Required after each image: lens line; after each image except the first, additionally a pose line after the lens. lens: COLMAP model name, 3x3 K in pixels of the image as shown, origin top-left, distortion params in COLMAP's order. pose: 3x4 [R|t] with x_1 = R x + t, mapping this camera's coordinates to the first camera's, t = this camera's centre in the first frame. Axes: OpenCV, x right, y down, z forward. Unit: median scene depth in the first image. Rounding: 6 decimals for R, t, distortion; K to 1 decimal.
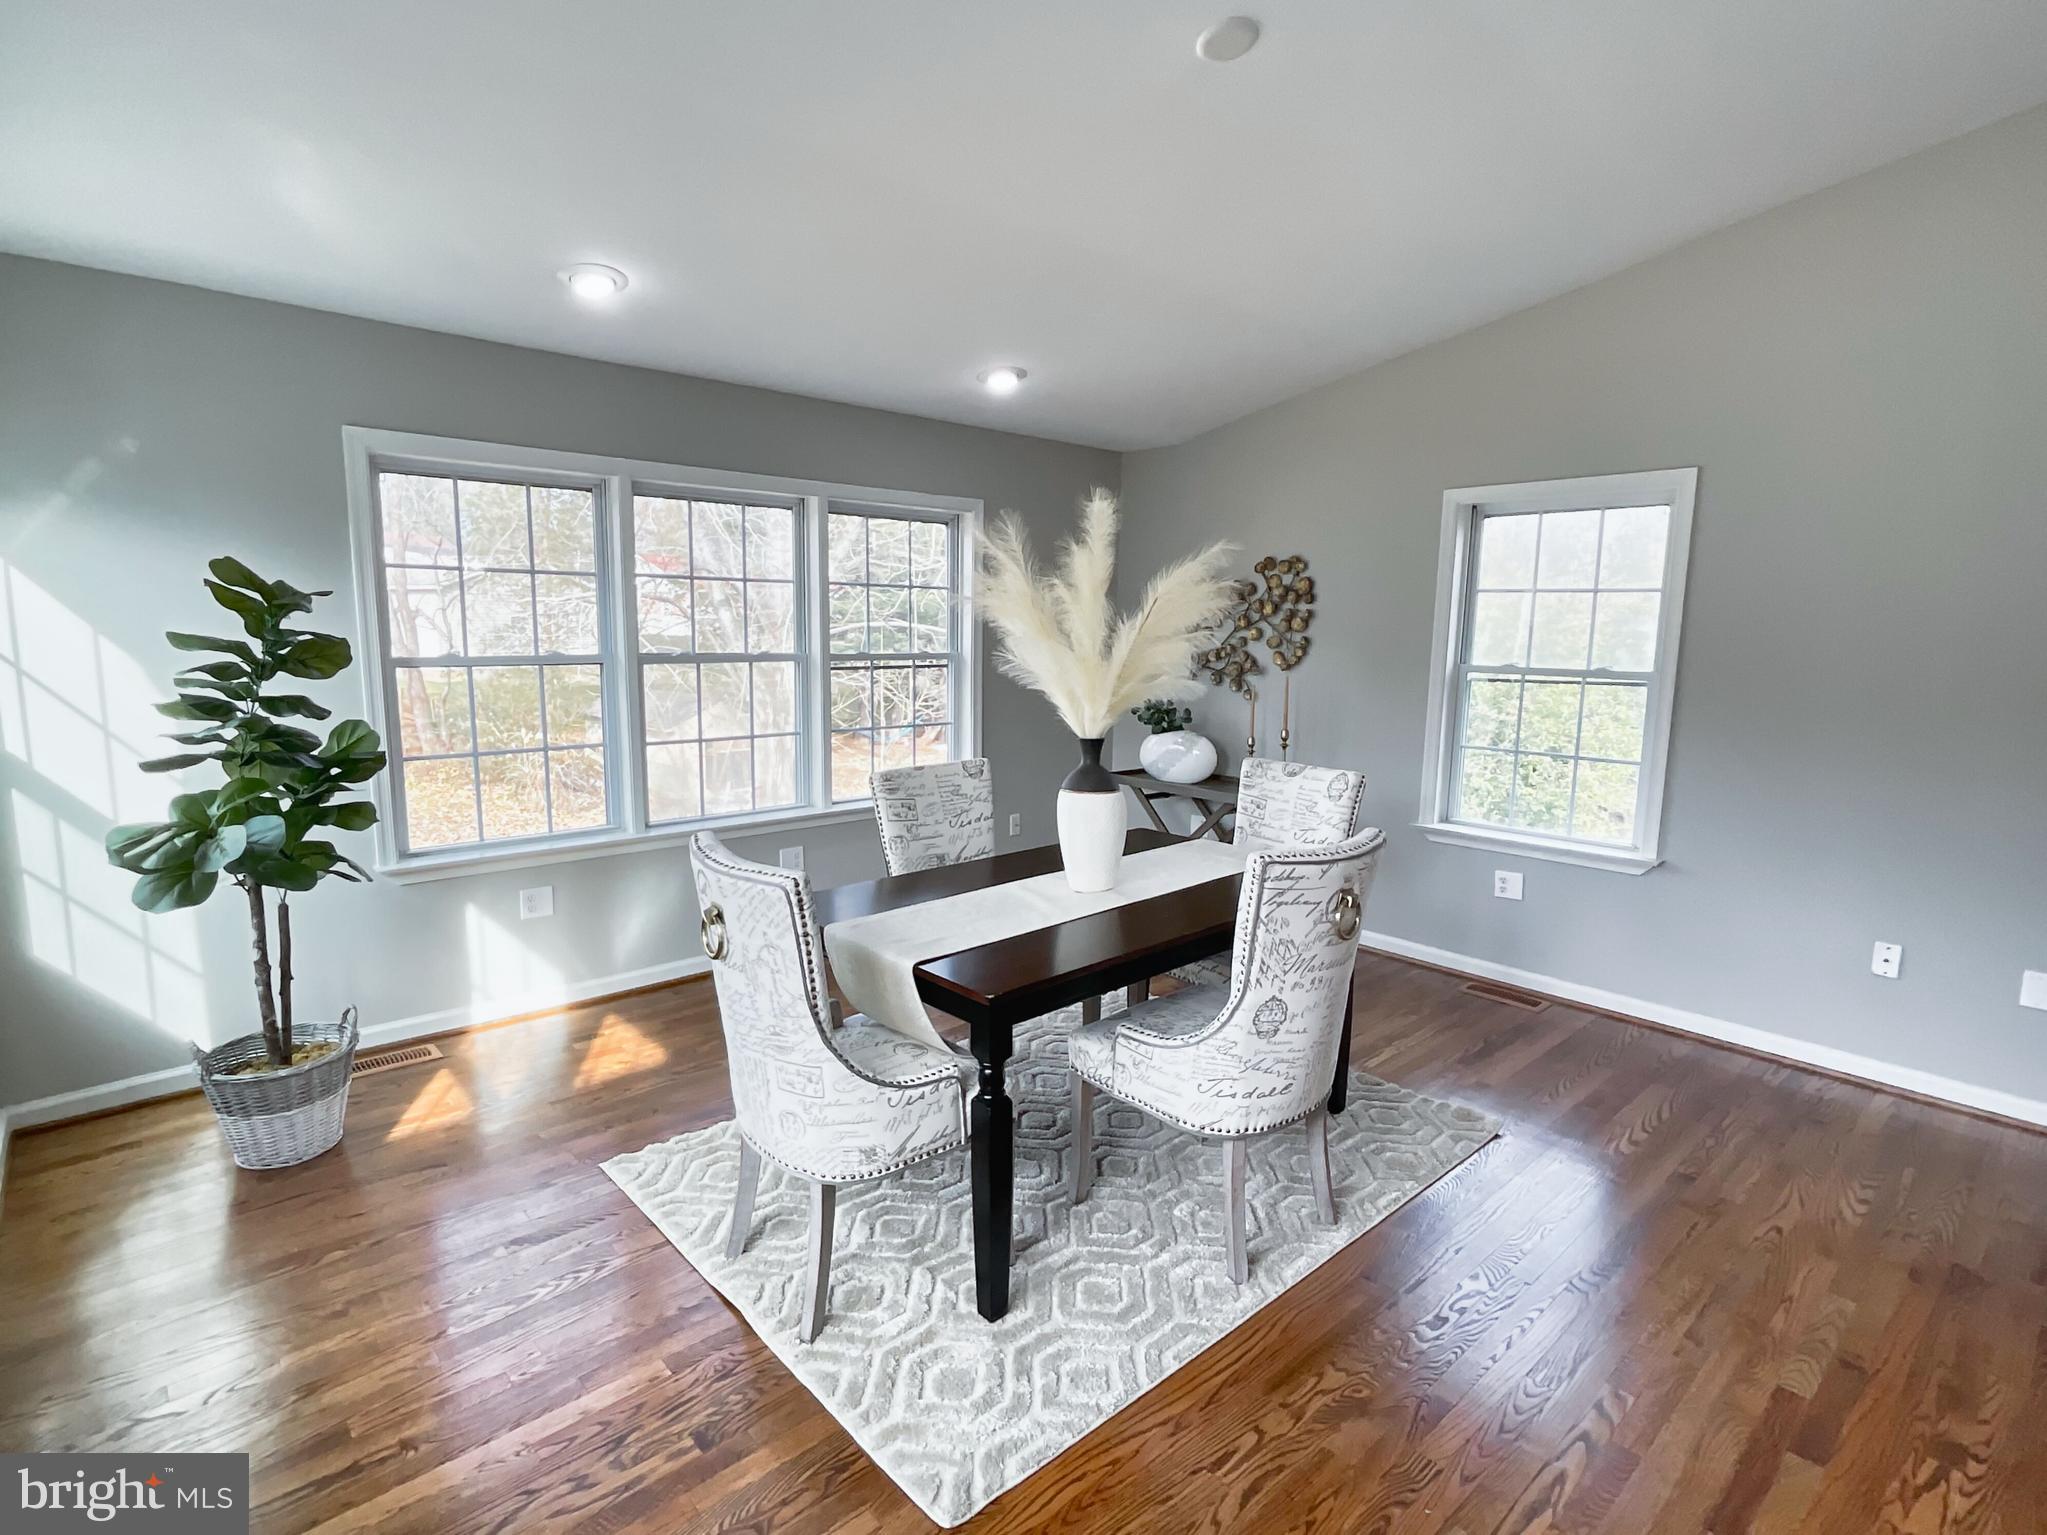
lens RADIAL K [[1013.0, 0, 1011.7], [0, 1013.0, 768.4], [0, 0, 1]] dist [0.001426, 0.000124]
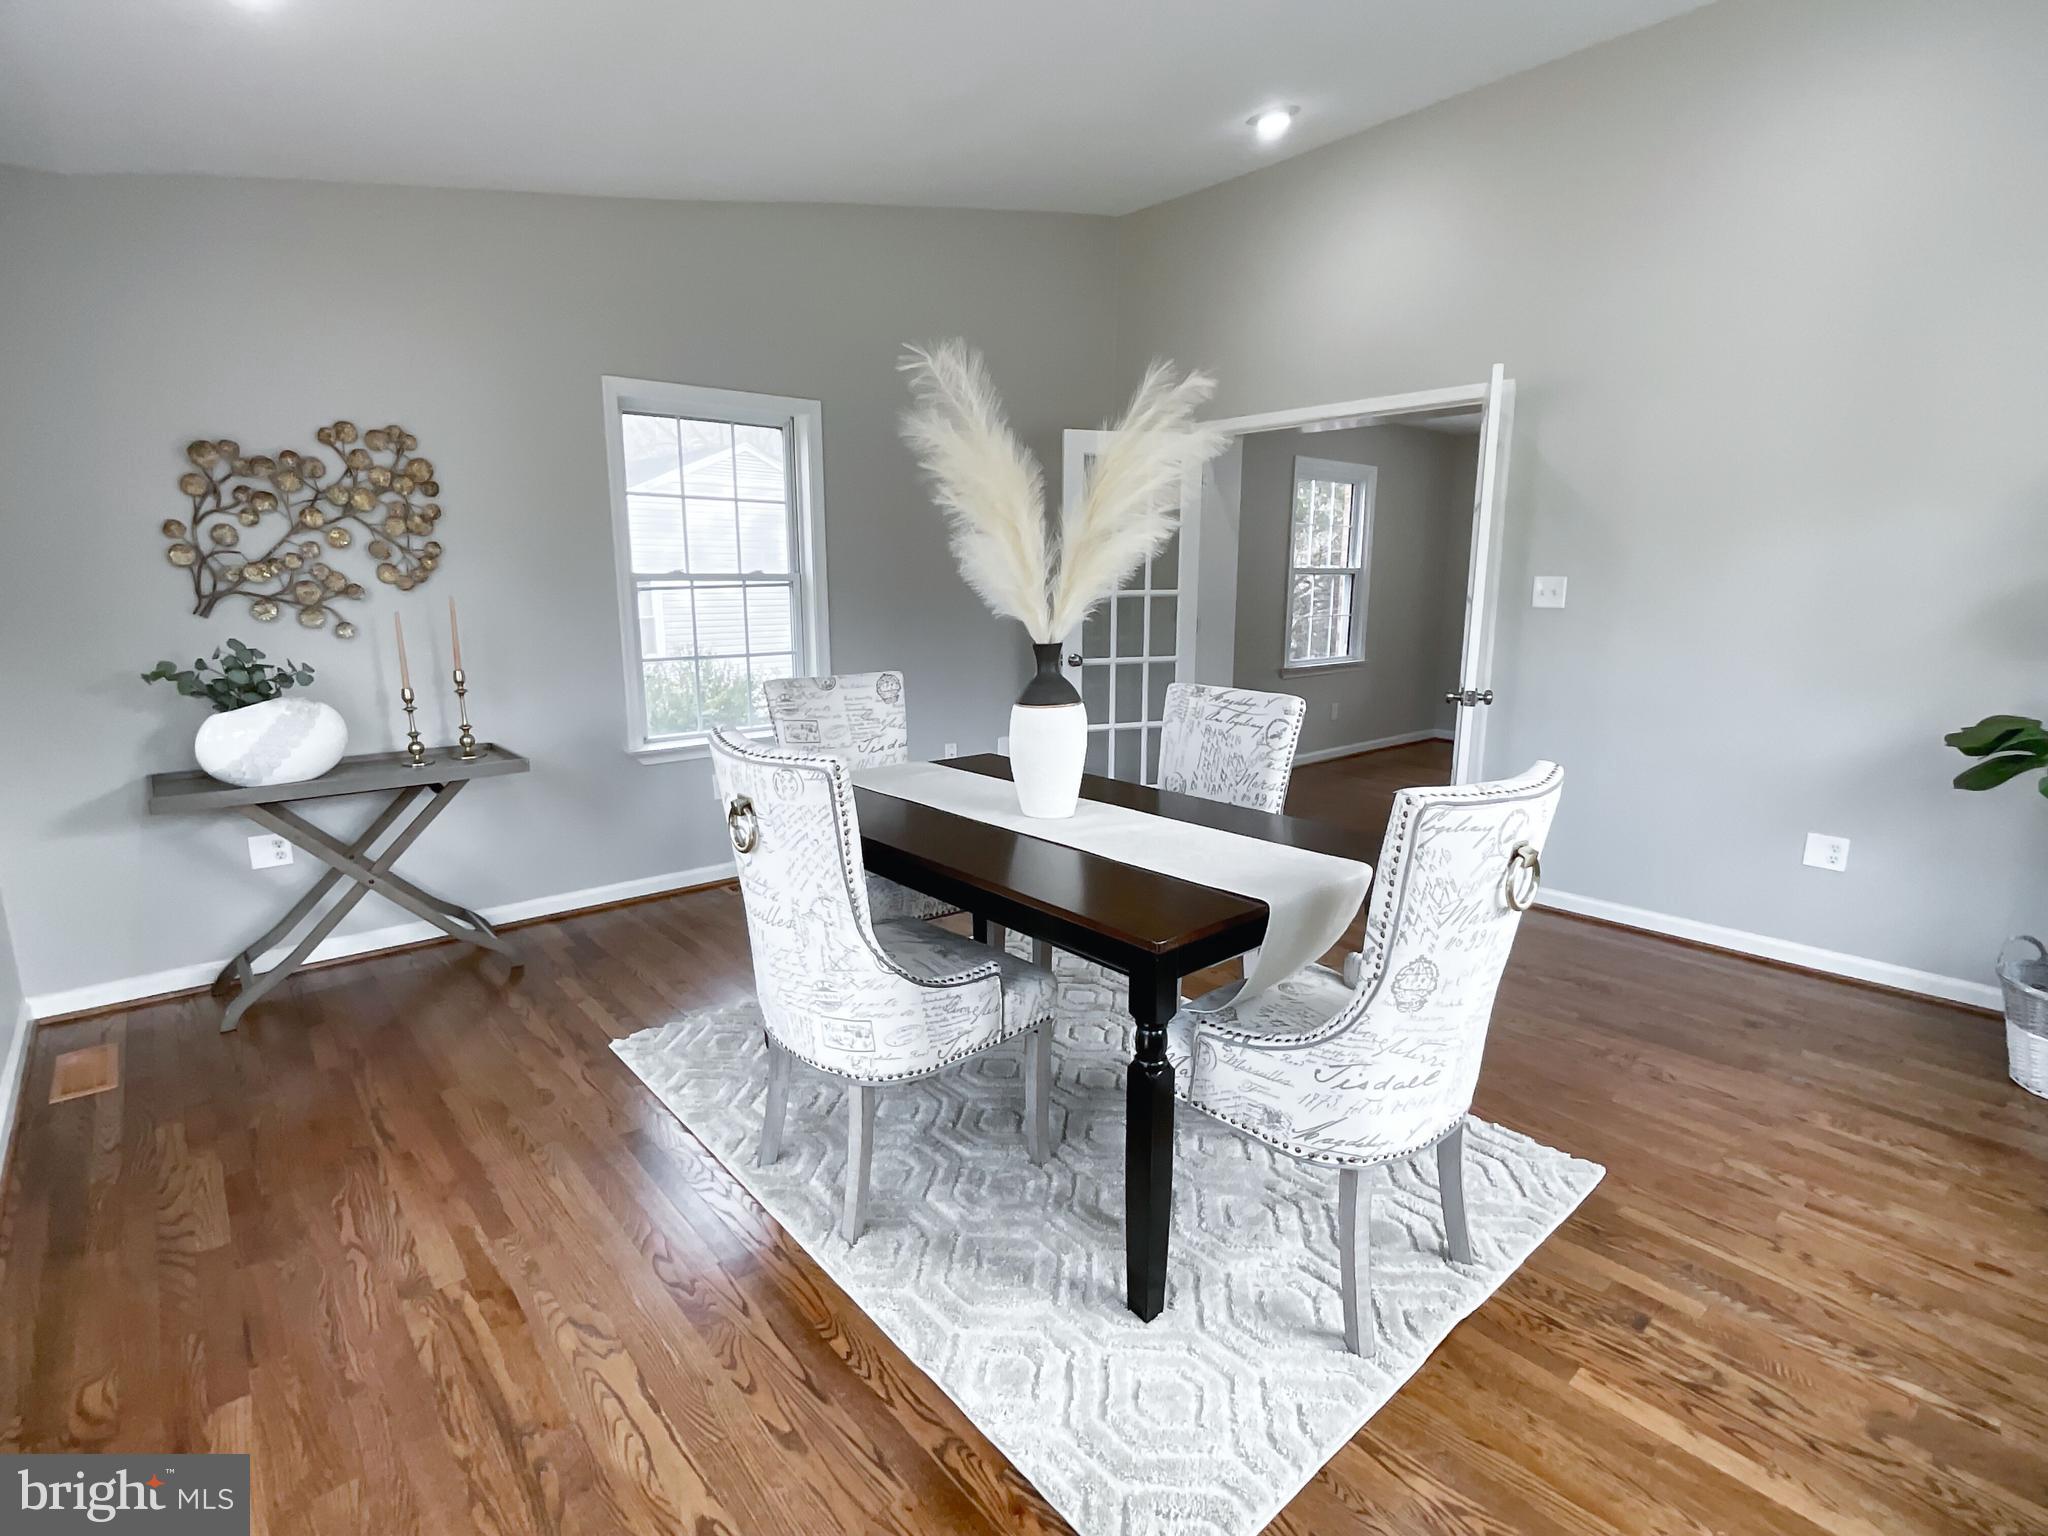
lens RADIAL K [[1013.5, 0, 1014.2], [0, 1013.5, 768.6], [0, 0, 1]] dist [0.001426, 0.000124]
pose [[0.011940, -0.205760, 0.978530, -0.529390], [0.139748, 0.969339, 0.202122, -0.070683], [-0.990115, 0.134334, 0.040328, 0.670959]]
